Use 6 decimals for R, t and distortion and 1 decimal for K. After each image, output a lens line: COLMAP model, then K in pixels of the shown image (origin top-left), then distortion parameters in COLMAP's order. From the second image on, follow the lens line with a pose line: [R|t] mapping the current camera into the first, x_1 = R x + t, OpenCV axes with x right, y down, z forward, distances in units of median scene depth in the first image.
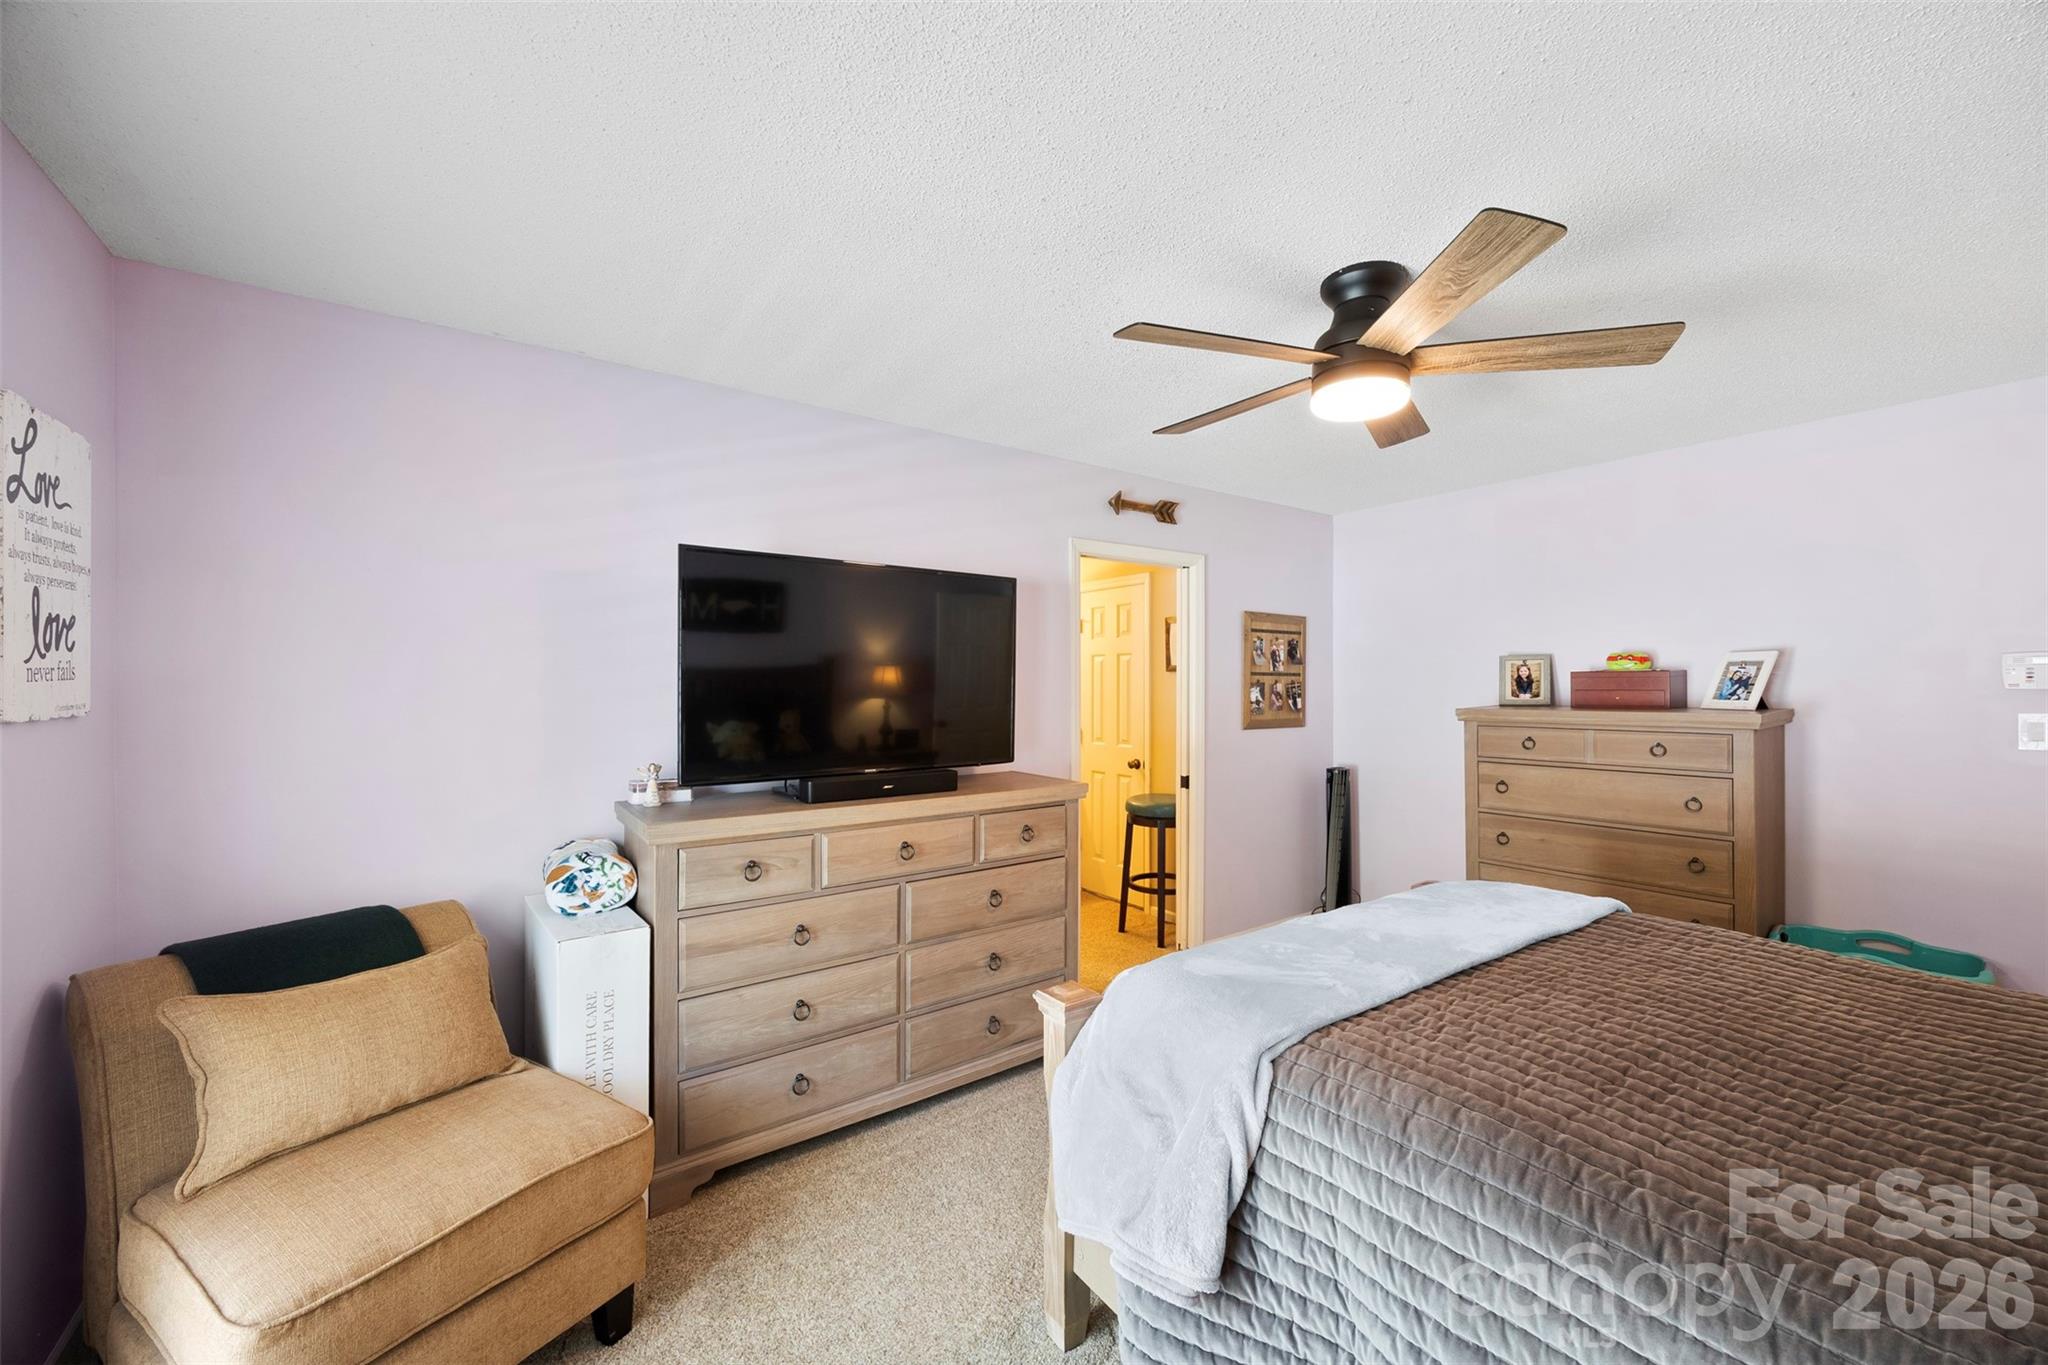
lens RADIAL K [[793.3, 0, 1021.2], [0, 793.3, 686.5], [0, 0, 1]] dist [-0.005708, -0.000746]
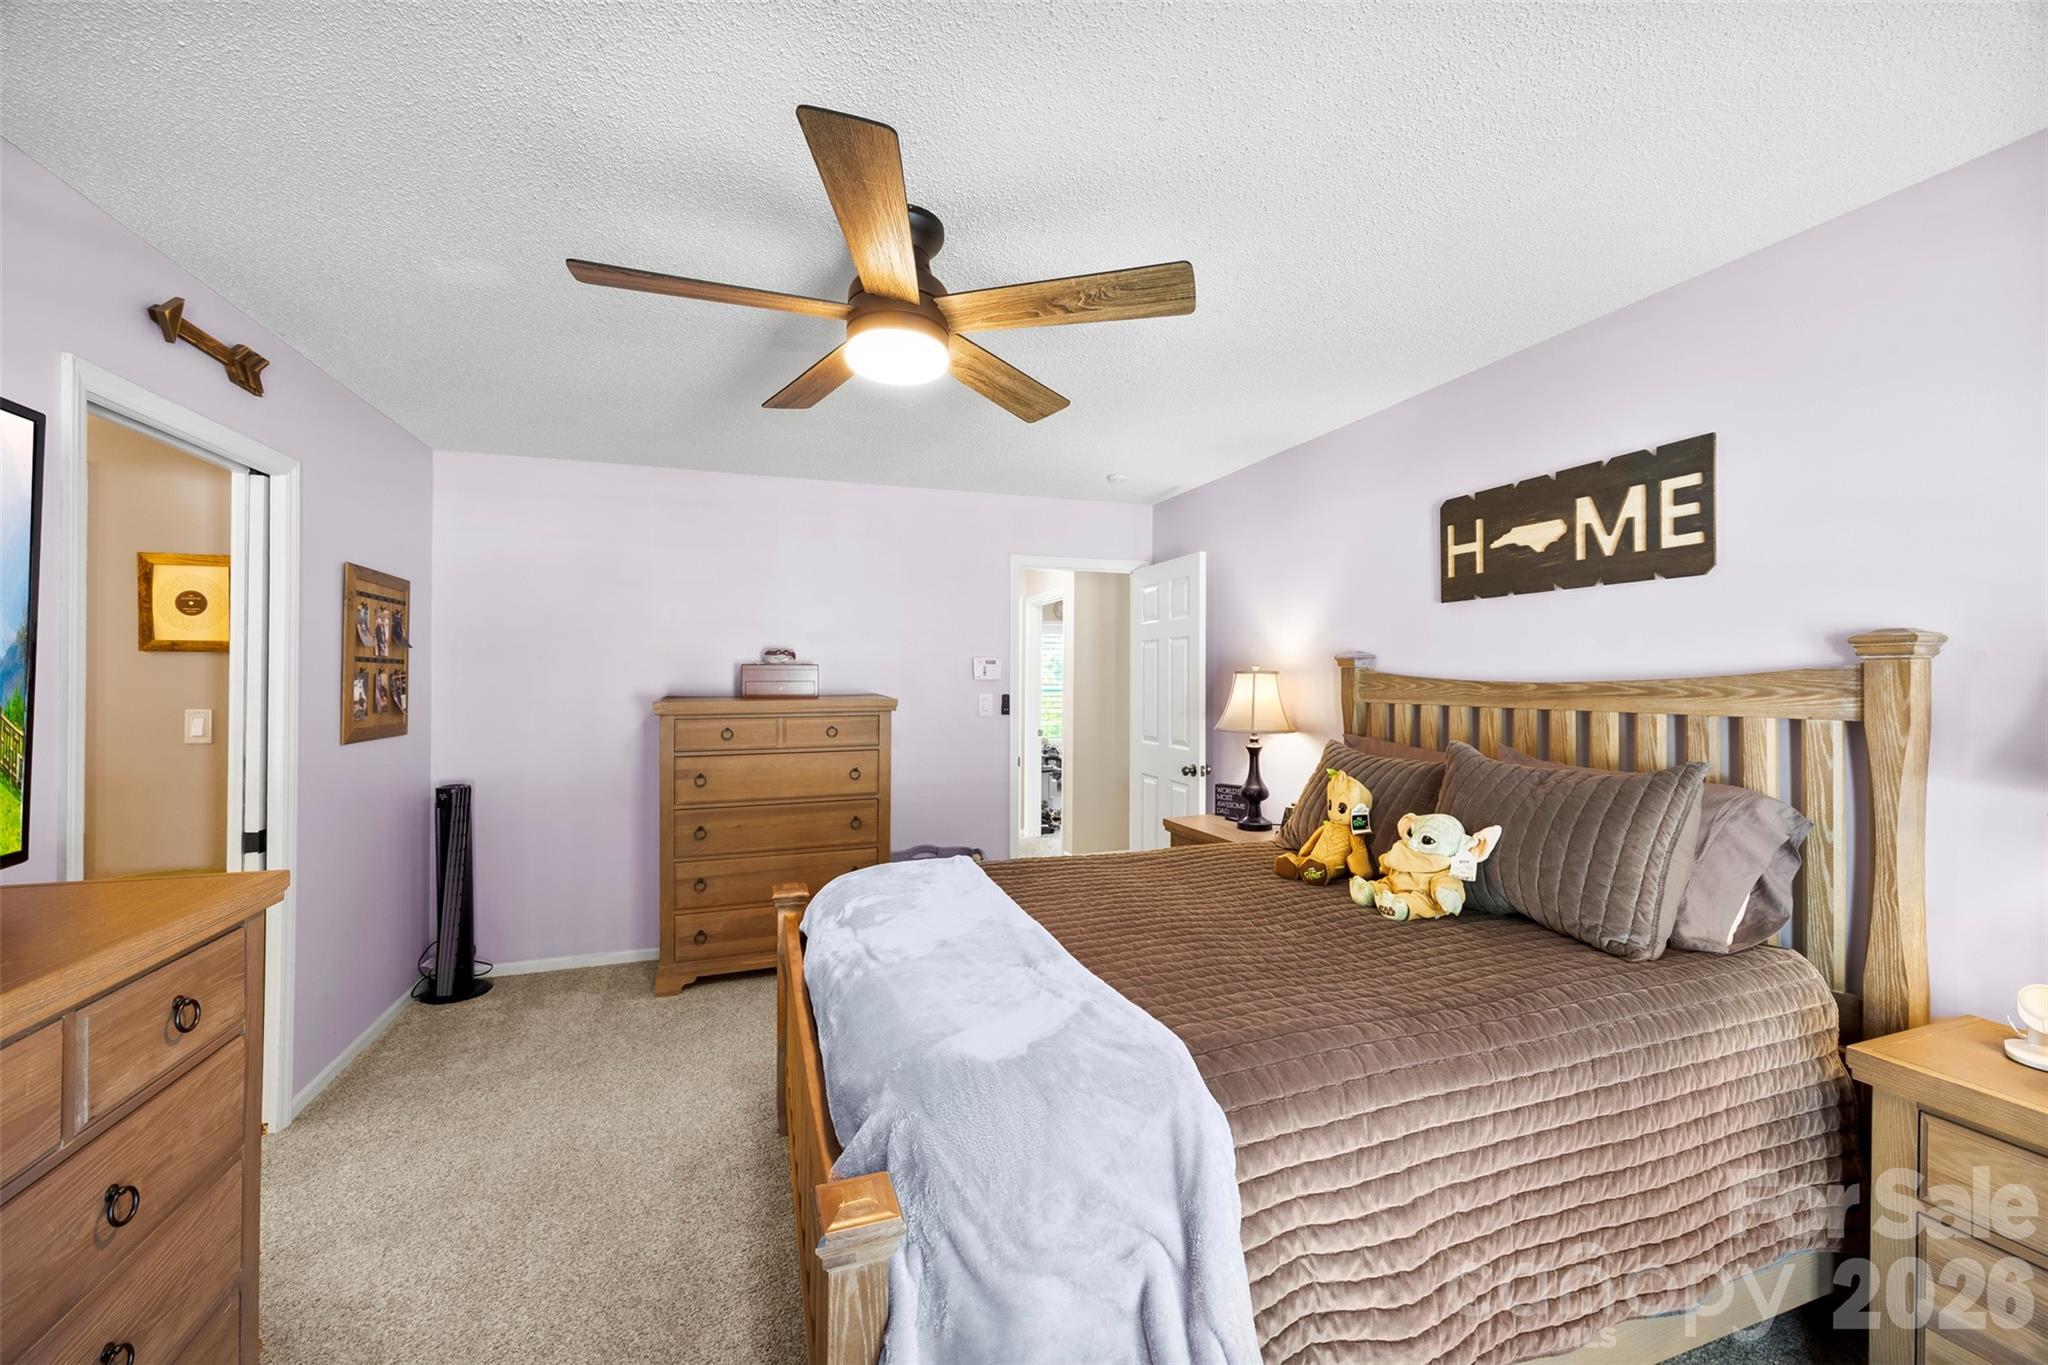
lens RADIAL K [[793.3, 0, 1014.1], [0, 793.3, 680.2], [0, 0, 1]] dist [-0.005708, -0.000746]
pose [[0.274635, -0.002423, 0.961546, -0.206873], [0.001032, 0.999997, 0.002225, 0.000817], [-0.961548, 0.000382, 0.274636, 0.322274]]
